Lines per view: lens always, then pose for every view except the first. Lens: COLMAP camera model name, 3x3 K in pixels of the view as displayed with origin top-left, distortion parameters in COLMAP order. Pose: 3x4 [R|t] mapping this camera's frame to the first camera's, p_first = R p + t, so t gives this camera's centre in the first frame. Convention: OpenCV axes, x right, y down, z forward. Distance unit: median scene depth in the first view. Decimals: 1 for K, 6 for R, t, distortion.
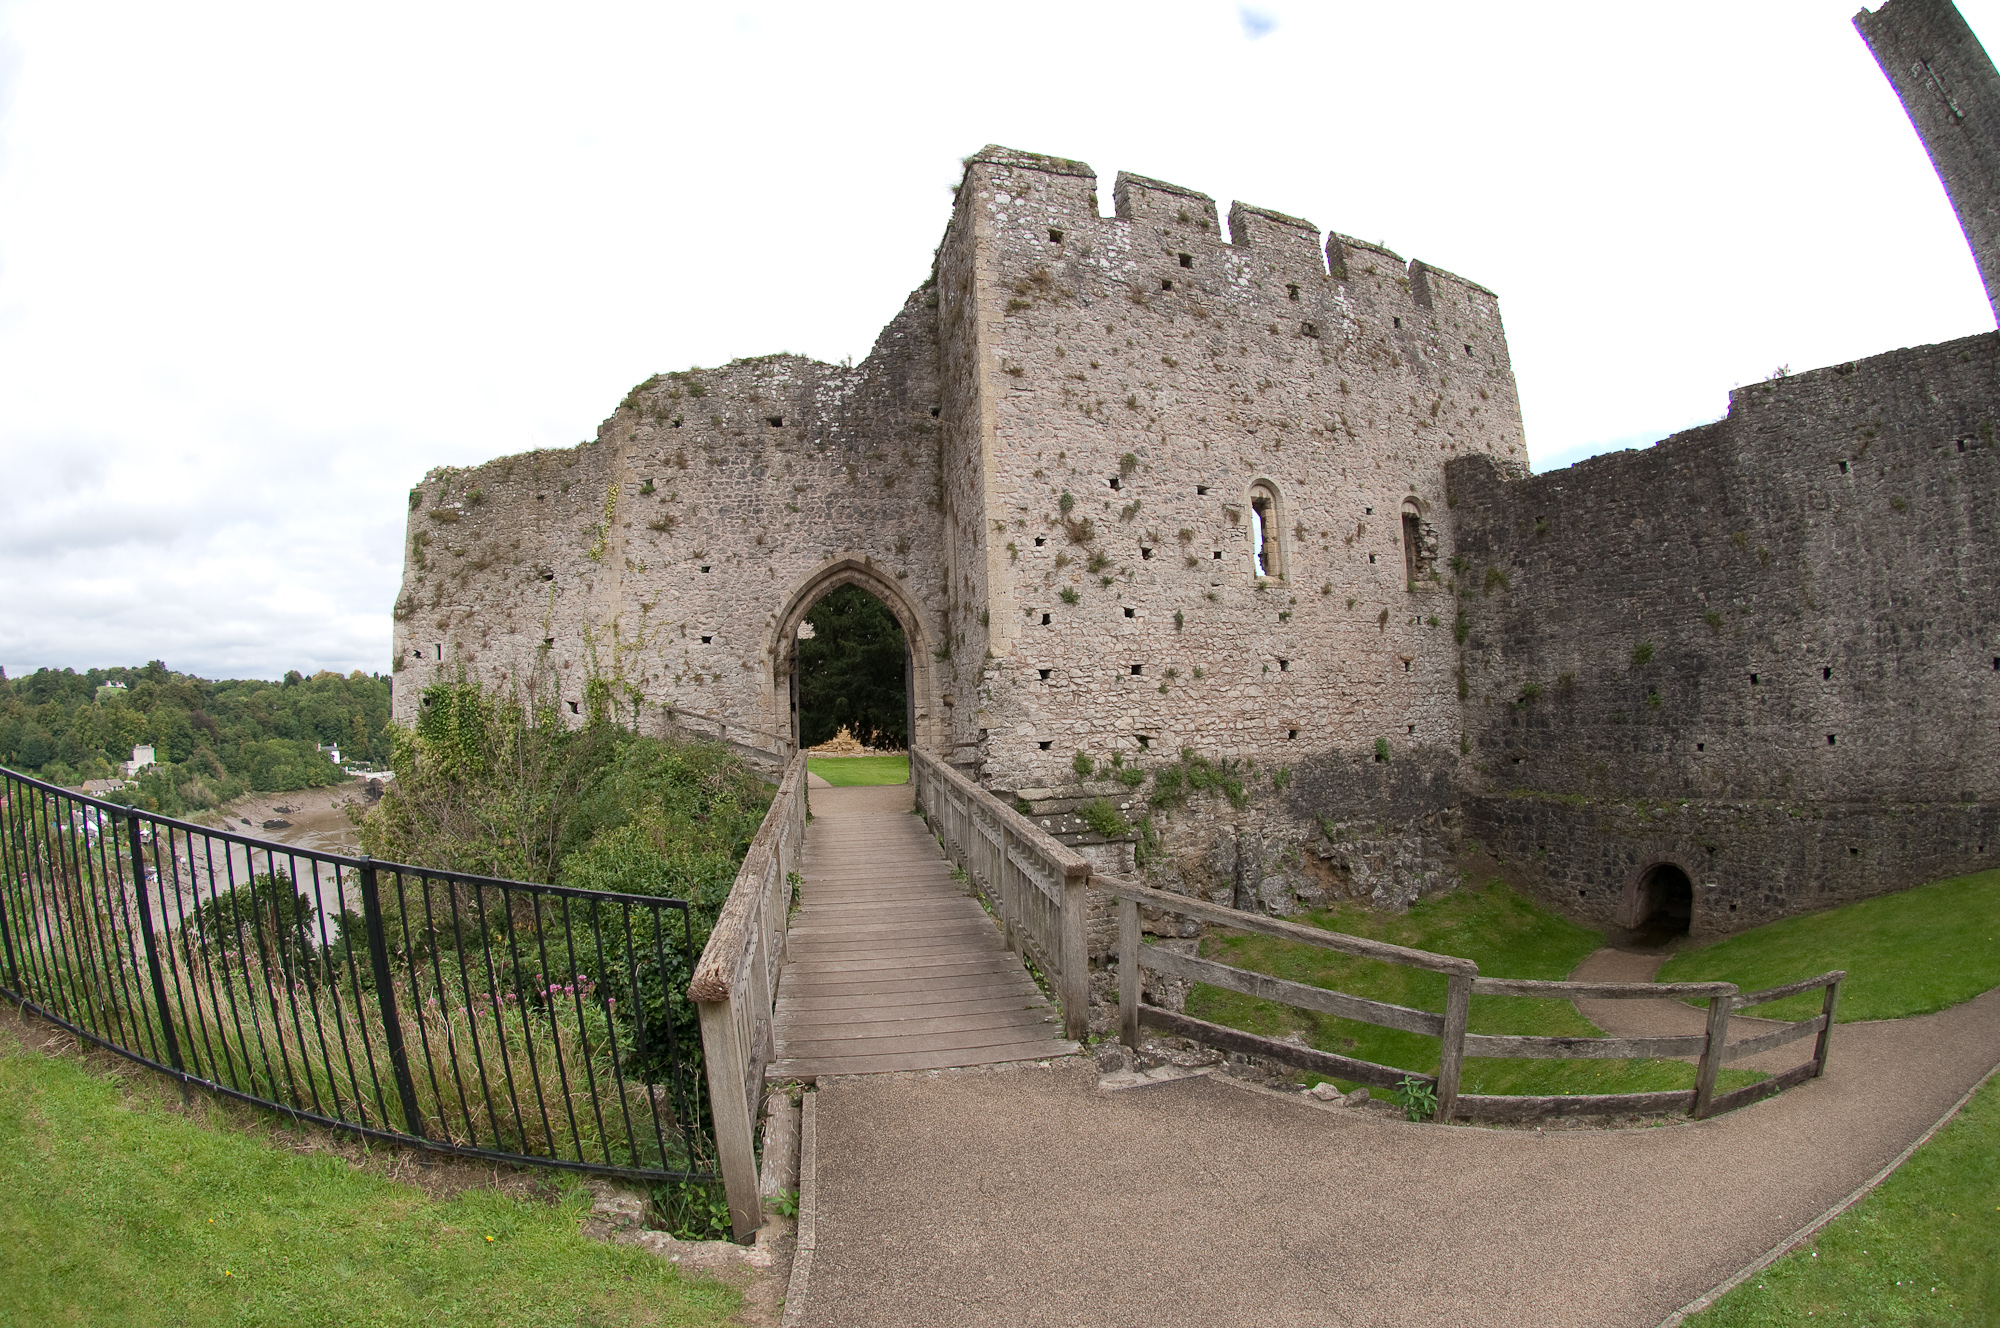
lens RADIAL K [[876.2, 0, 1035.1], [0, 876.2, 657.8], [0, 0, 1]] dist [-0.150982, 0.035510]
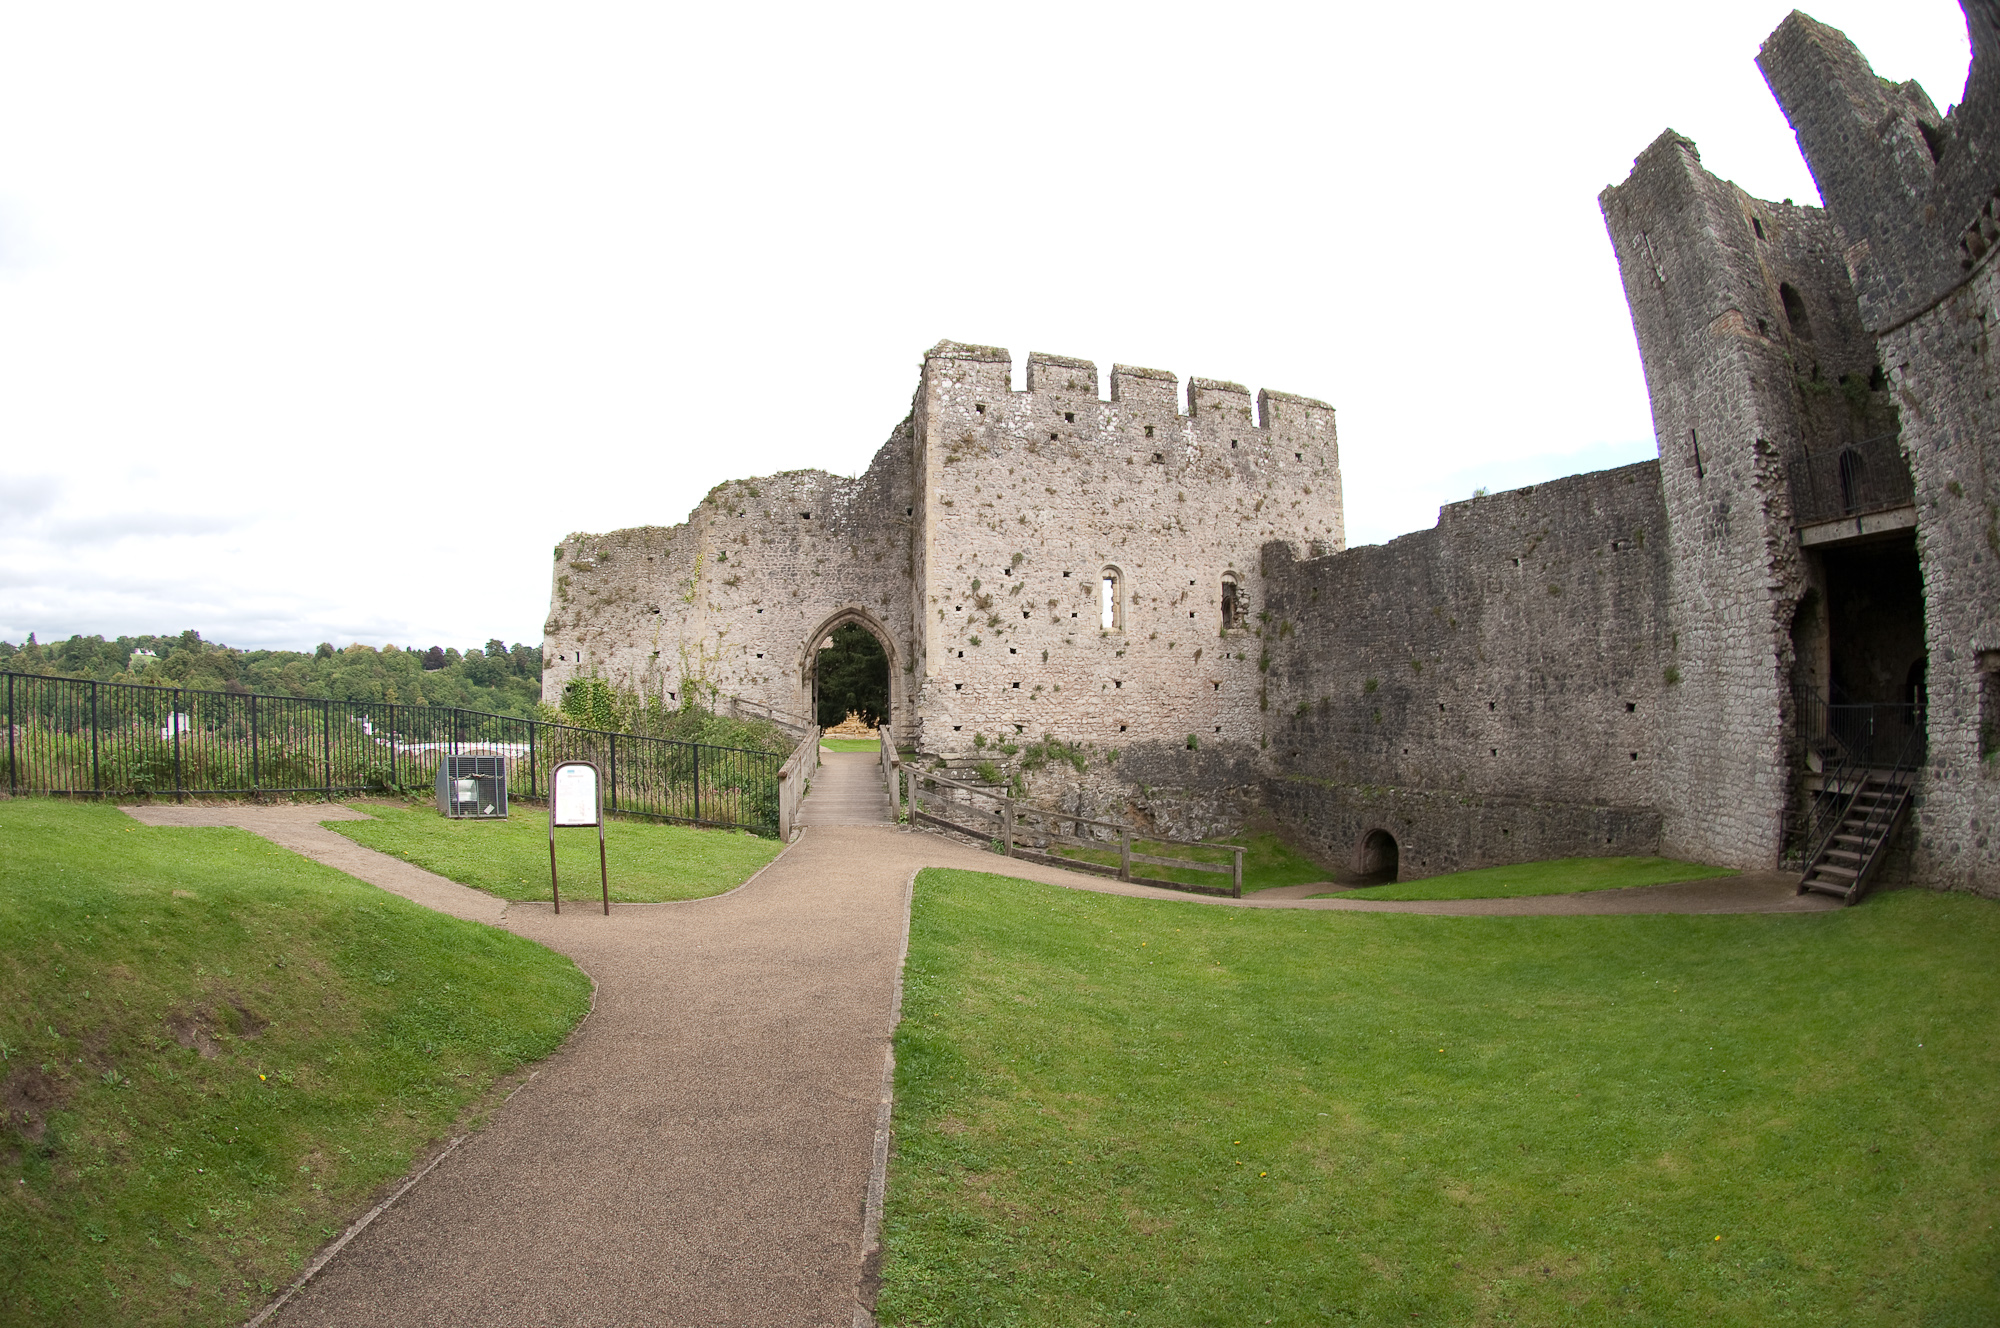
lens RADIAL K [[862.6, 0, 1000.0], [0, 862.6, 664.0], [0, 0, 1]] dist [-0.018604, 0.000992]
pose [[0.996734, 0.031700, -0.074273, 0.179874], [-0.030359, 0.999356, 0.019115, -0.050020], [0.074831, -0.016797, 0.997055, -0.559610]]
